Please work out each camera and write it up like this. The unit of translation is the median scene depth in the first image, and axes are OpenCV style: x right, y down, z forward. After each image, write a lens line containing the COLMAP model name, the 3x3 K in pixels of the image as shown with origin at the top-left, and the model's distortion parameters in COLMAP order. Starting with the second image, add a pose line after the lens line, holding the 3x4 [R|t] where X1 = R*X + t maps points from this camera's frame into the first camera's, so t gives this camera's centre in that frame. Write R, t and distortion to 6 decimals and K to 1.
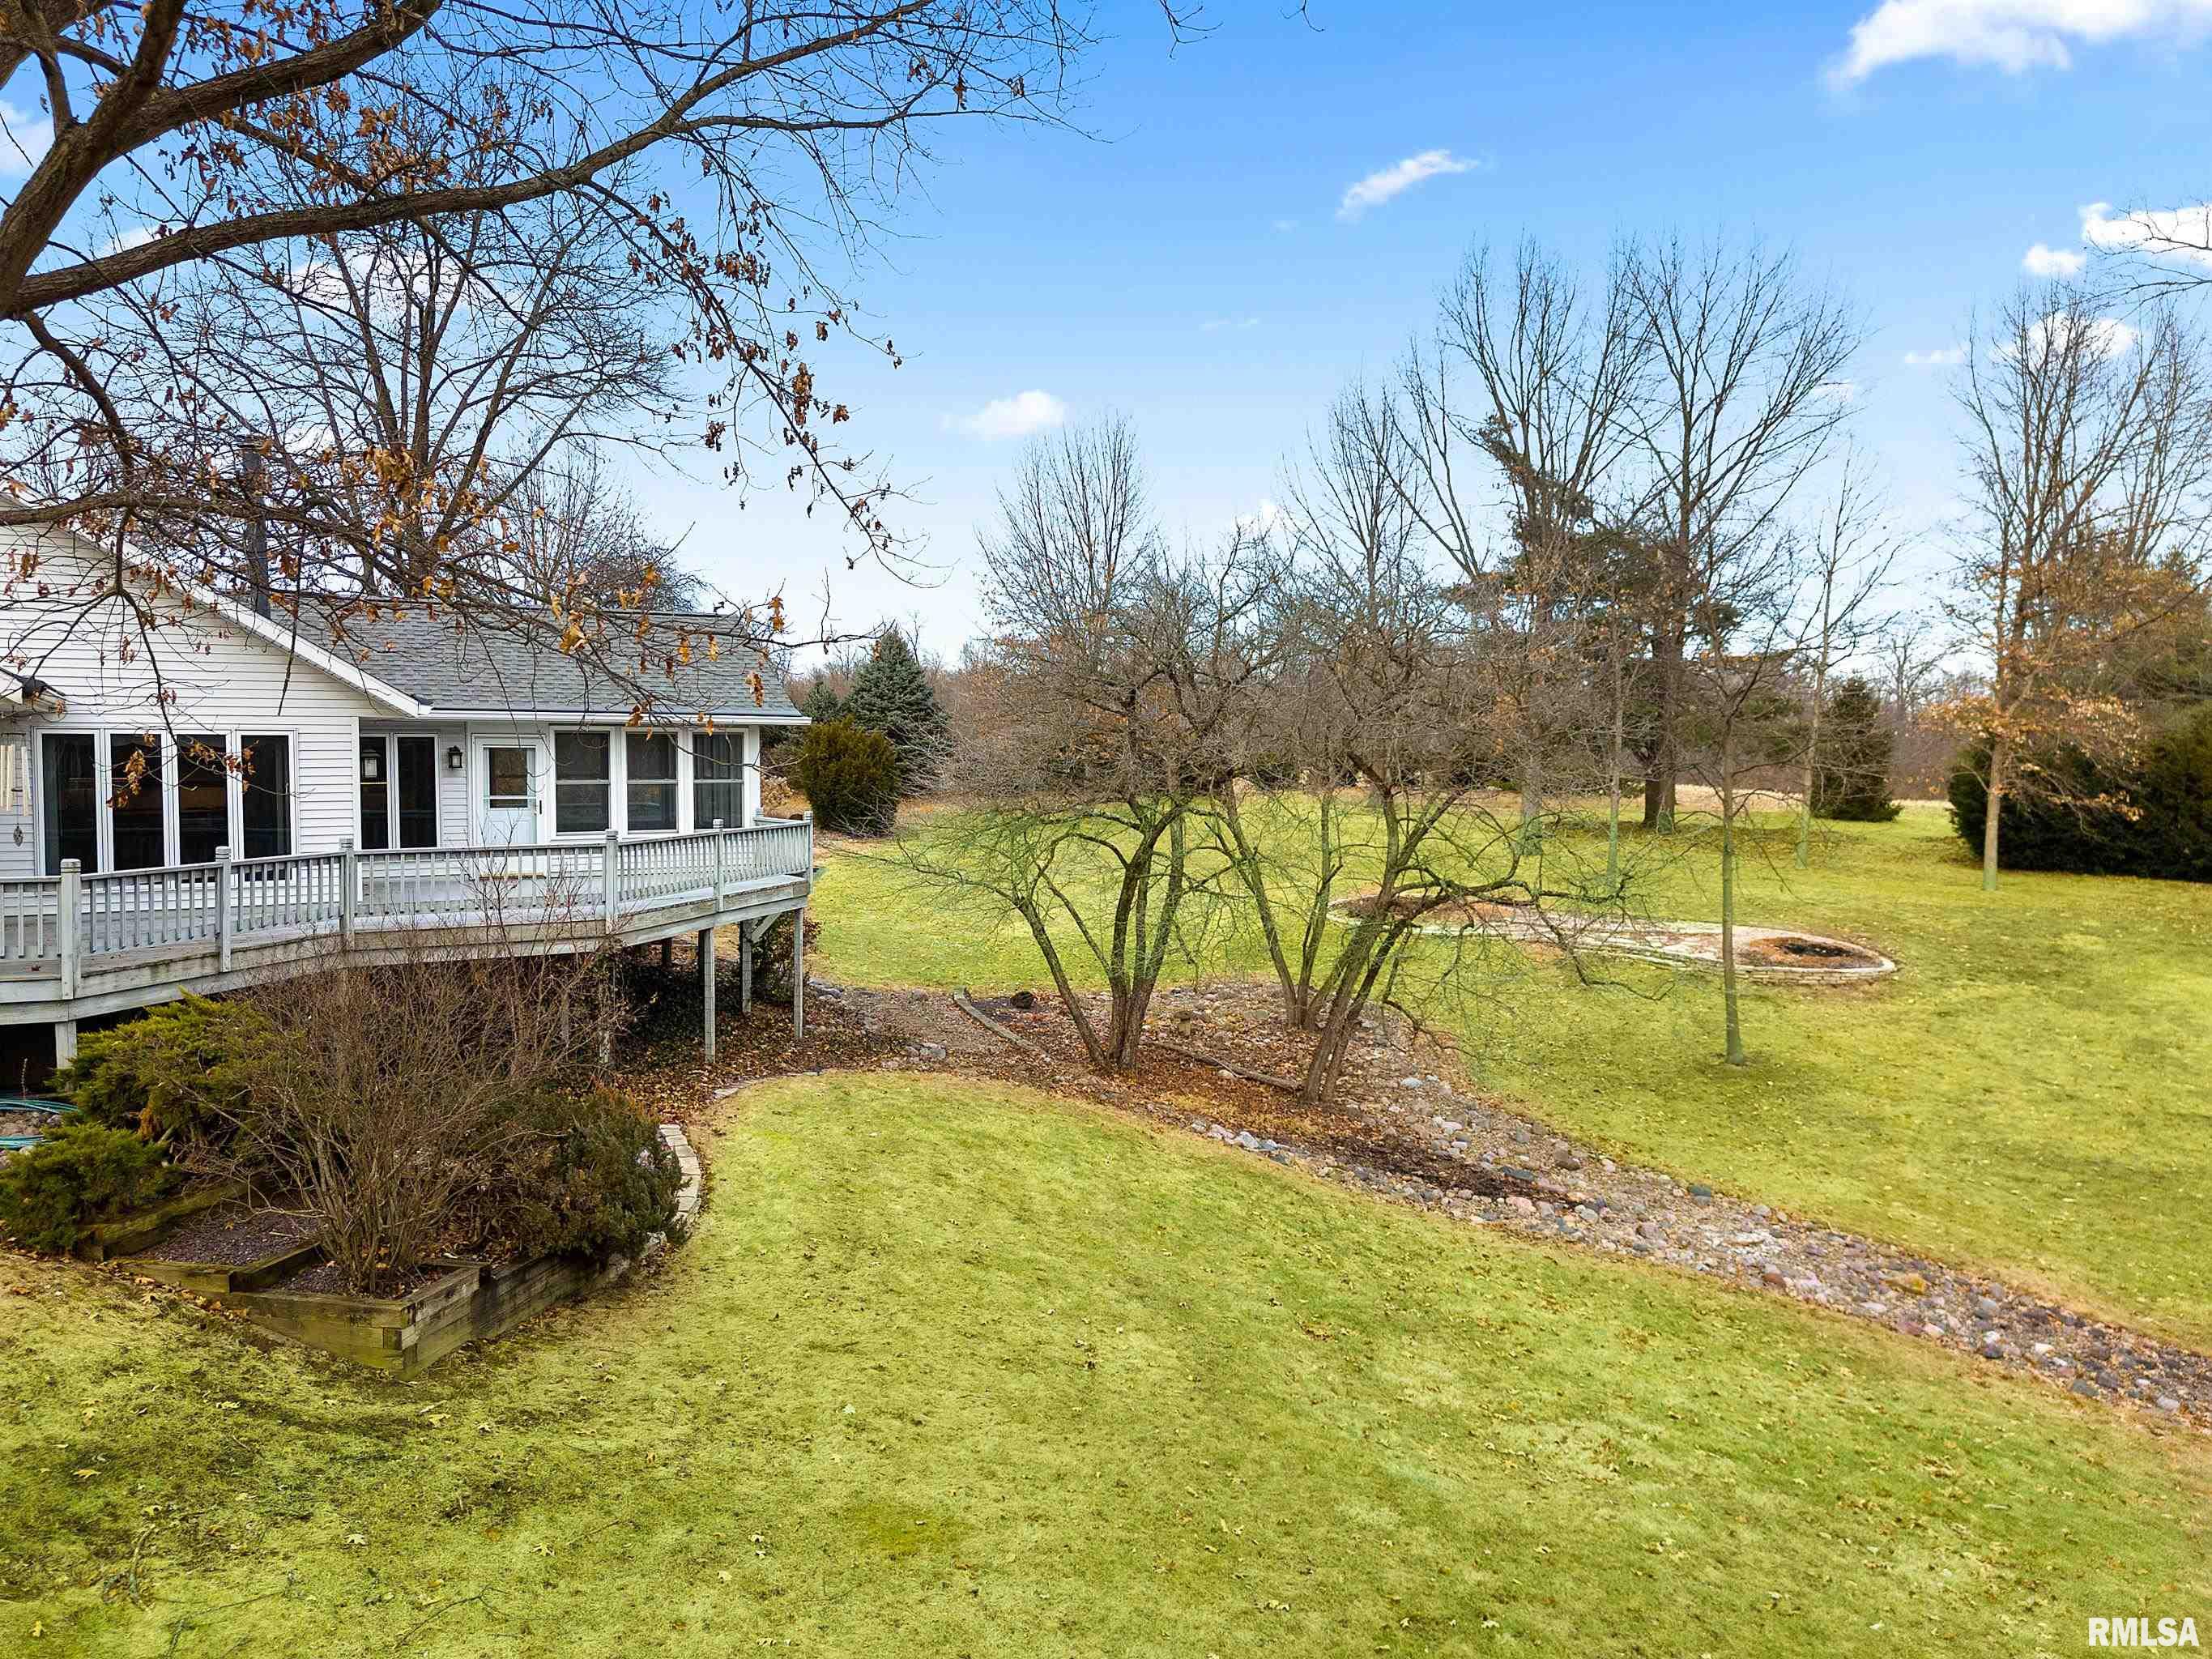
lens RADIAL K [[1669.7, 0, 1106.0], [0, 1669.7, 829.5], [0, 0, 1]] dist [0.051073, -0.004086]
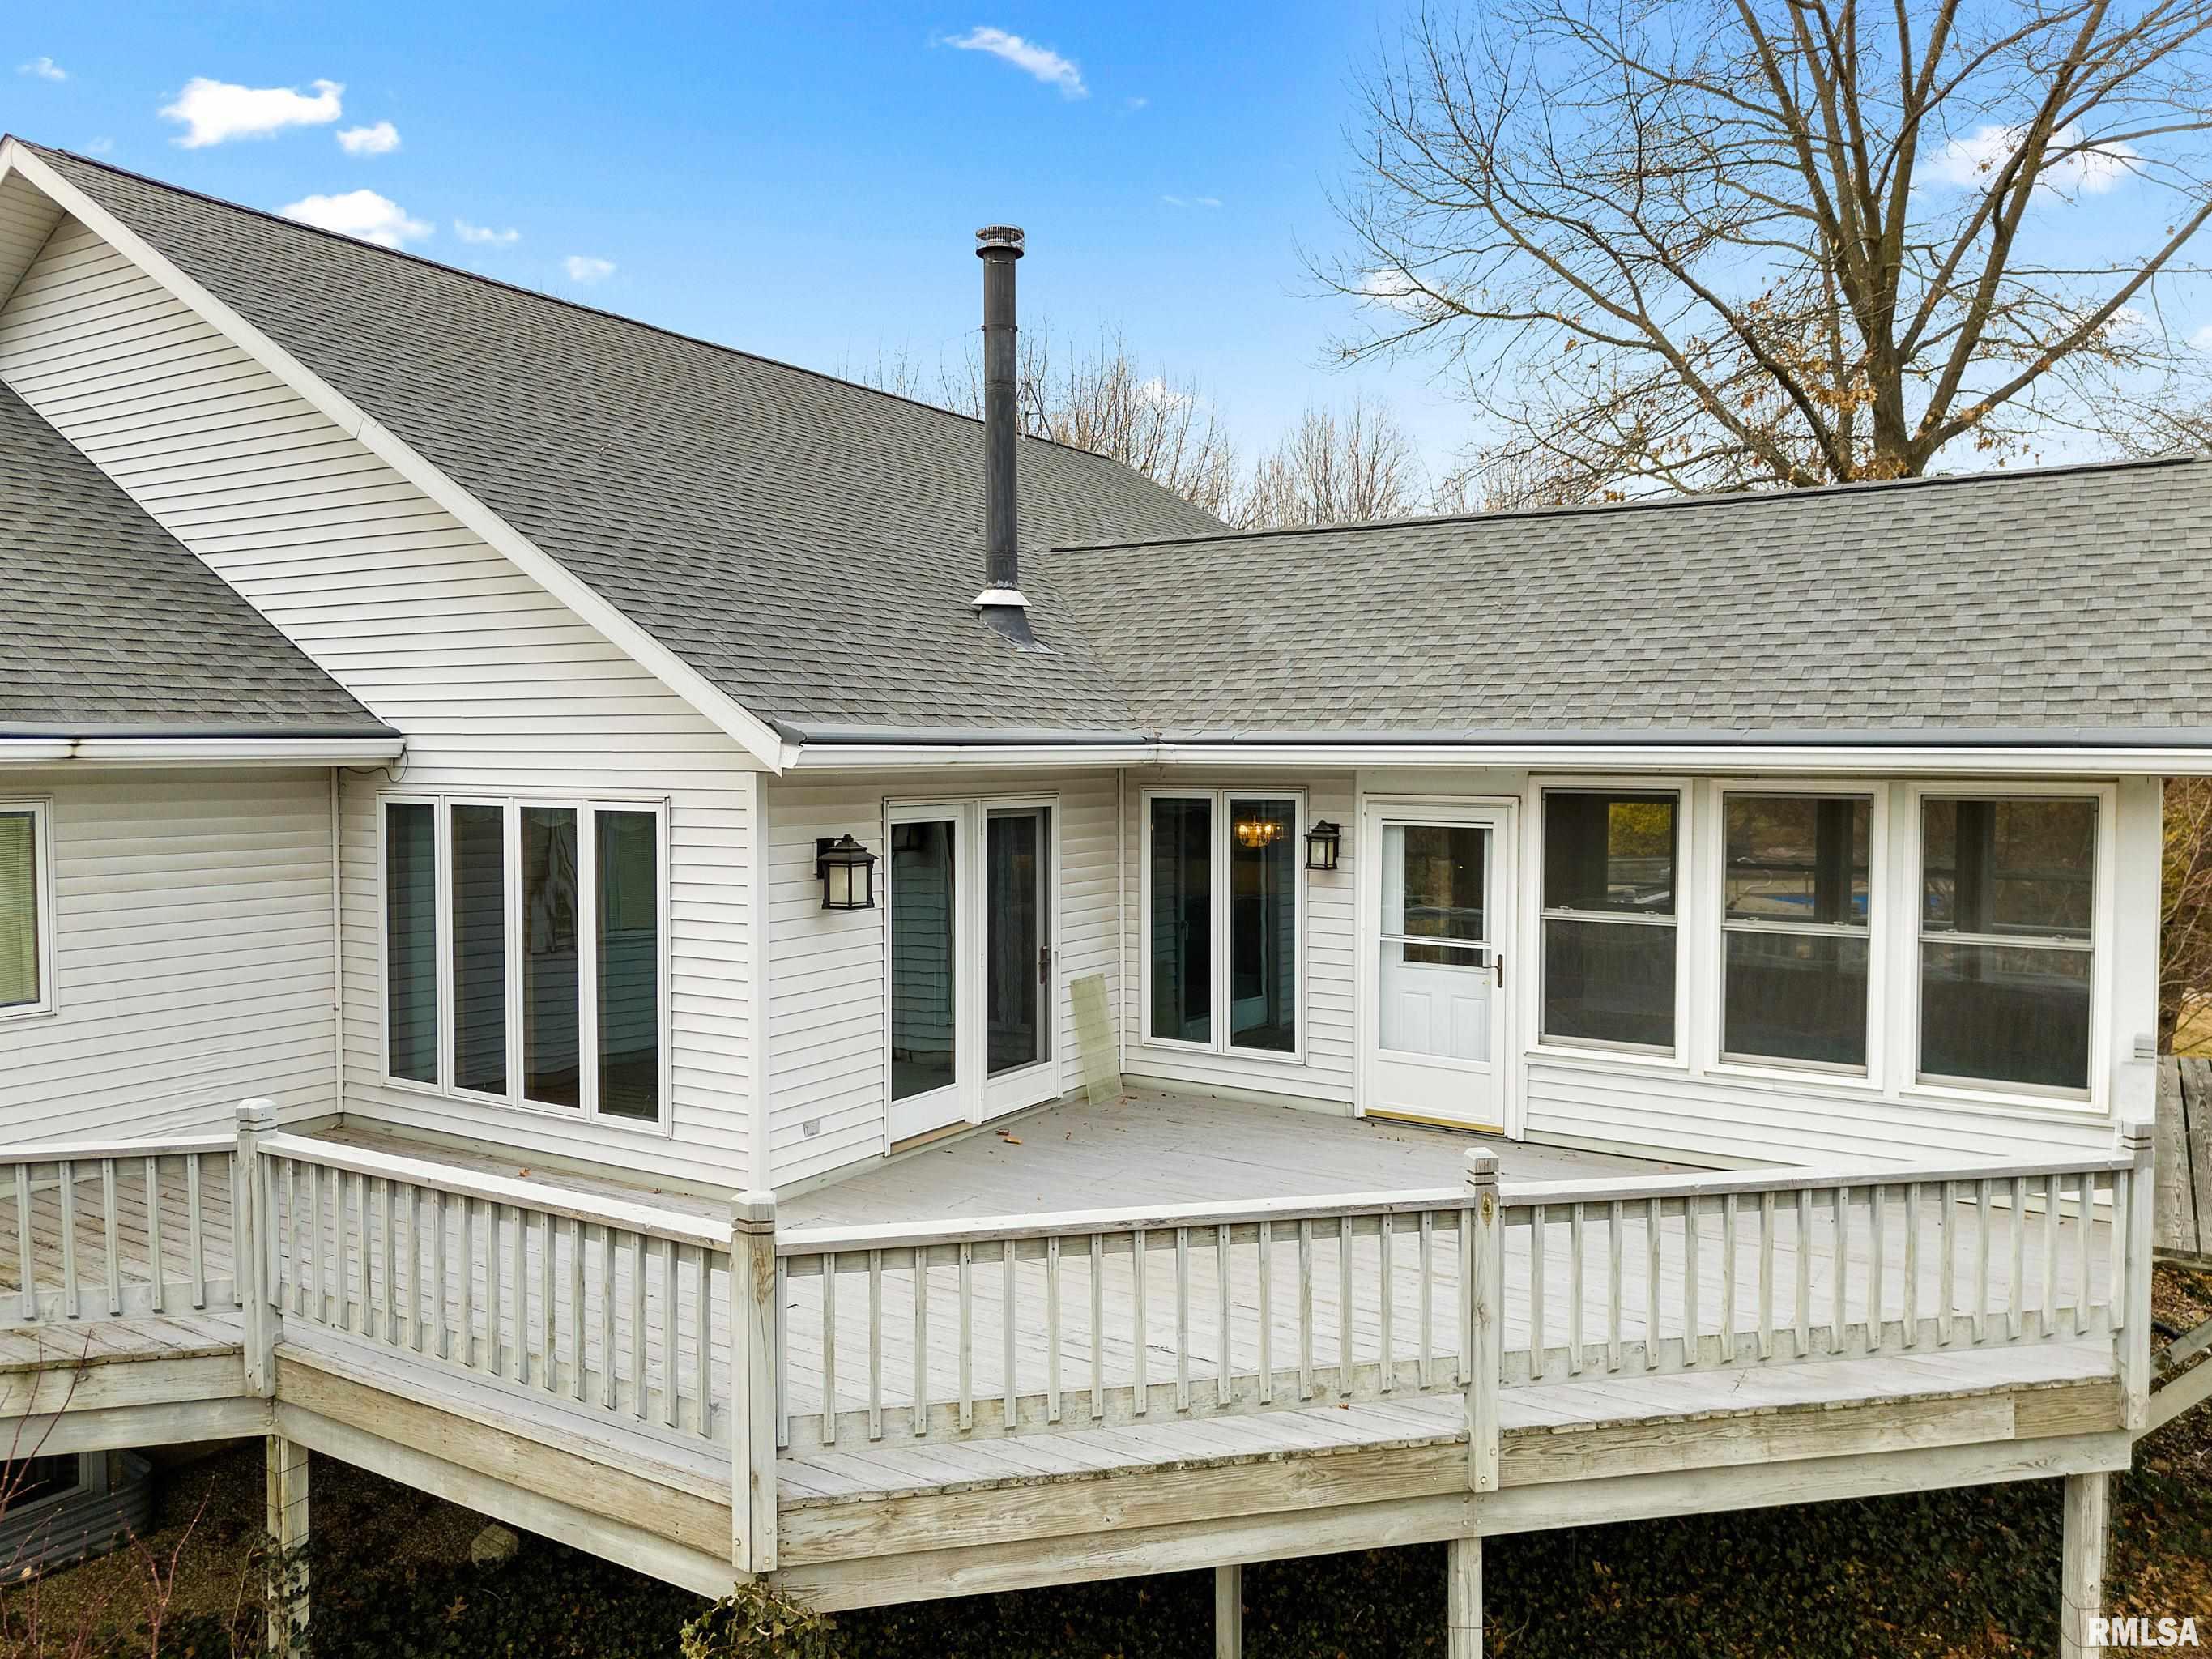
lens RADIAL K [[1669.7, 0, 1106.0], [0, 1669.7, 829.5], [0, 0, 1]] dist [0.051073, -0.004086]
pose [[0.522748, 0.025237, -0.852113, -0.032567], [-0.042381, 0.999095, 0.003591, -0.047392], [0.851433, 0.034236, 0.523345, 0.718323]]
